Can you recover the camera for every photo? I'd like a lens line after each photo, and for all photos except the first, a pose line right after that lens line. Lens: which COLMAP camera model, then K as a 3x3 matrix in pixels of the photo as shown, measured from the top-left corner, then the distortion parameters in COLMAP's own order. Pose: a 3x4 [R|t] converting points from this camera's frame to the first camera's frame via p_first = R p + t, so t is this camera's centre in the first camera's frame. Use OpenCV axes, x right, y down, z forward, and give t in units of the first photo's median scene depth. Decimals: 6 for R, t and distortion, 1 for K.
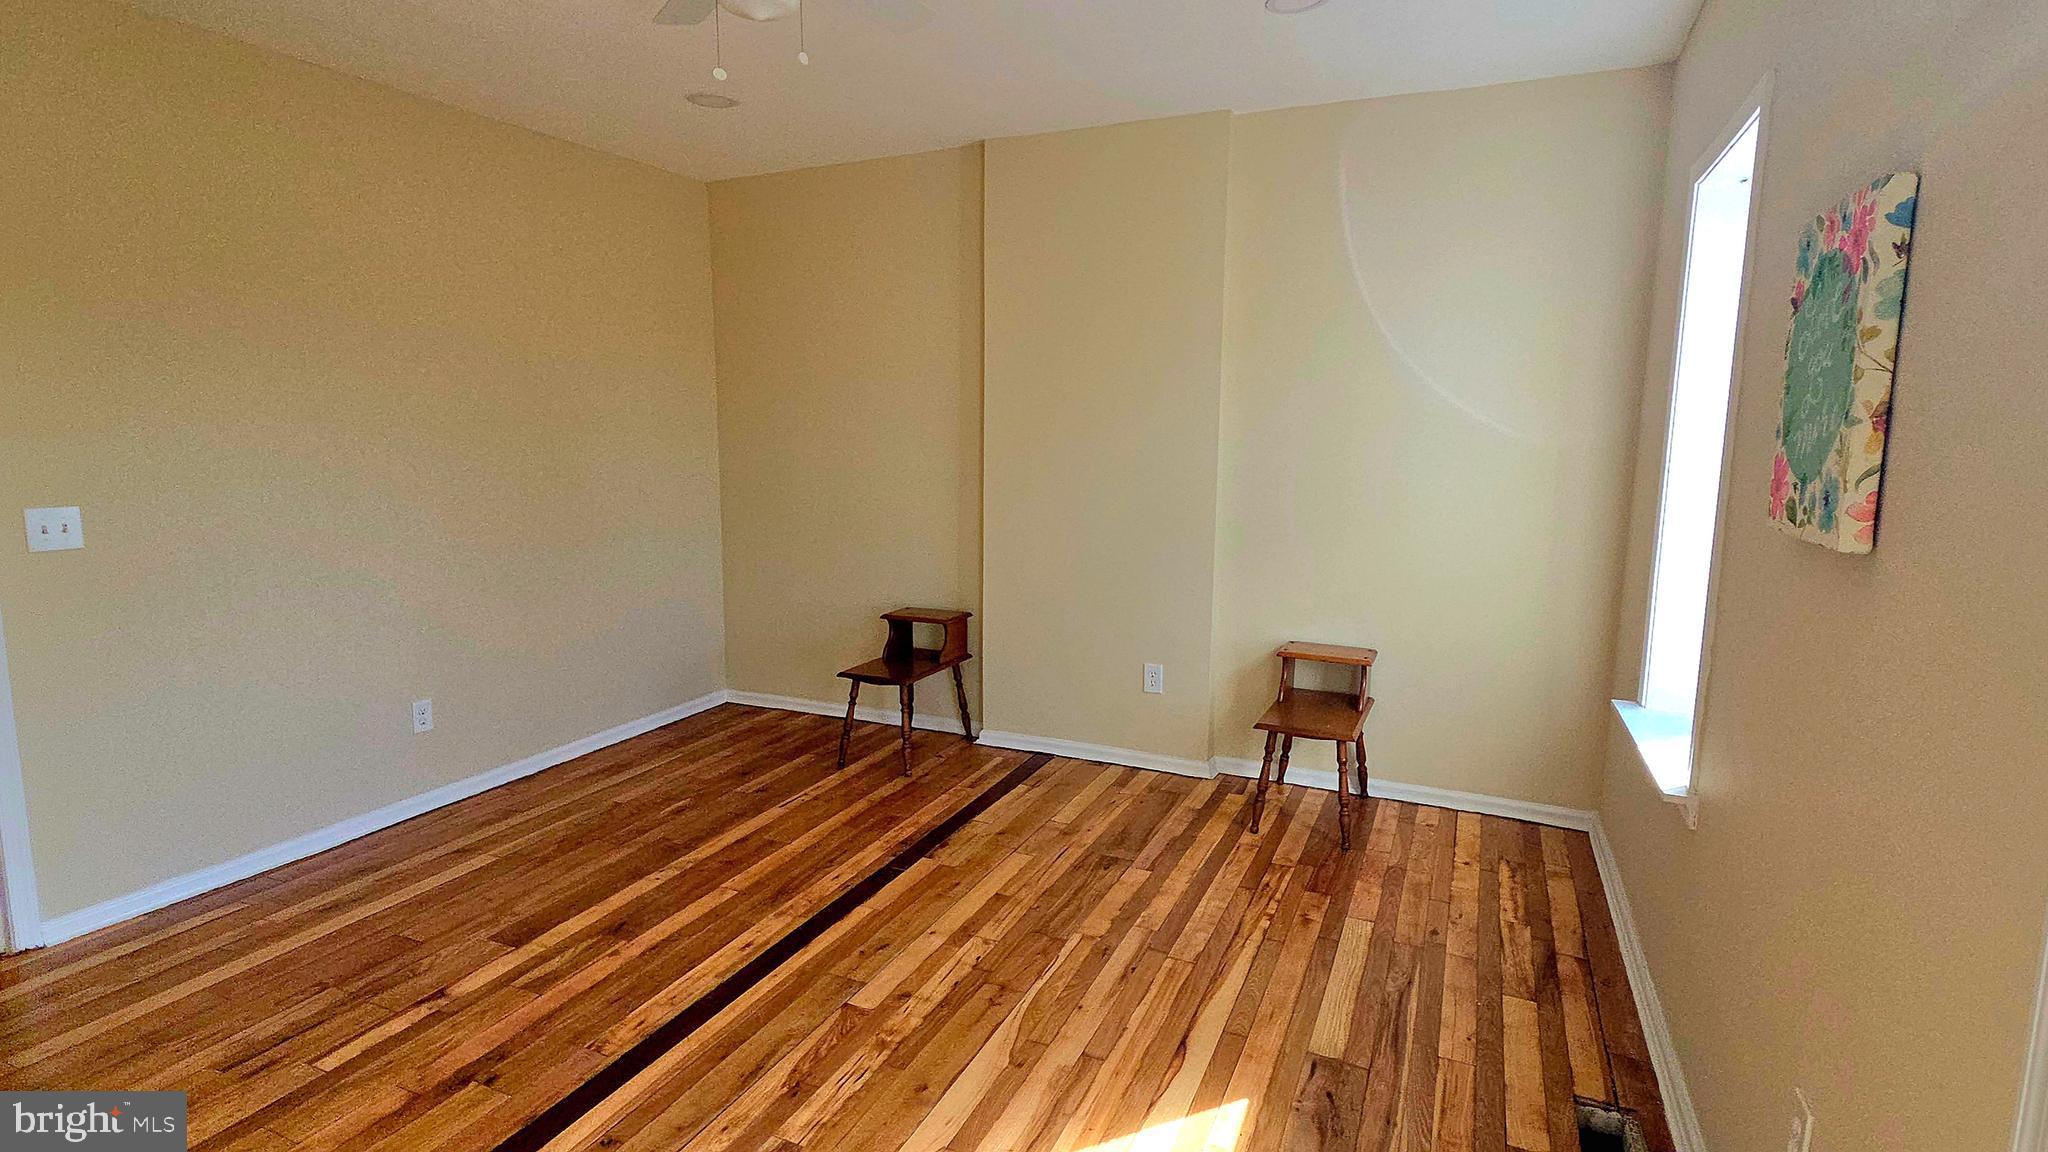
lens RADIAL K [[1011.5, 0, 1024.0], [0, 1011.5, 576.0], [0, 0, 1]] dist [-0.000166, 0.000167]
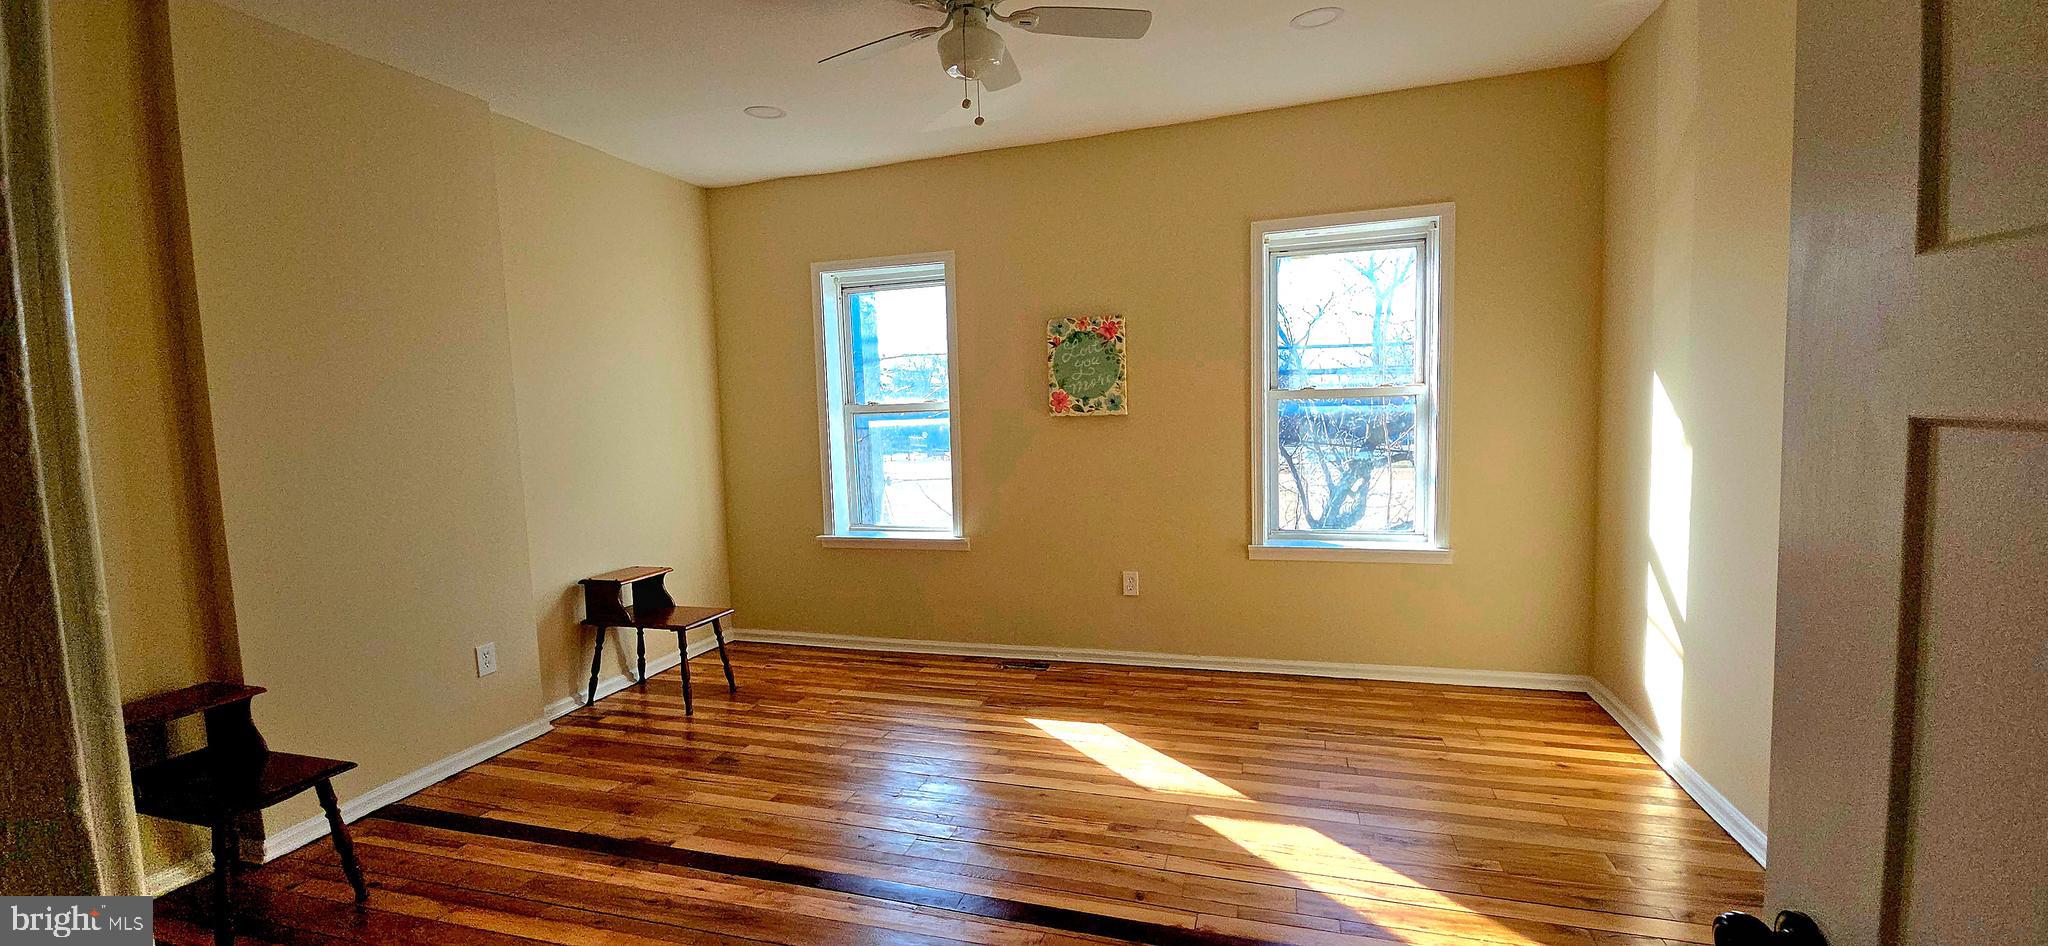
lens RADIAL K [[834.4, 0, 1021.2], [0, 834.4, 468.3], [0, 0, 1]] dist [0.005581, -0.000149]
pose [[-0.130358, -0.085912, 0.987738, -0.921361], [0.171447, 0.979278, 0.107803, -0.095384], [-0.976531, 0.183397, -0.112927, 0.745969]]
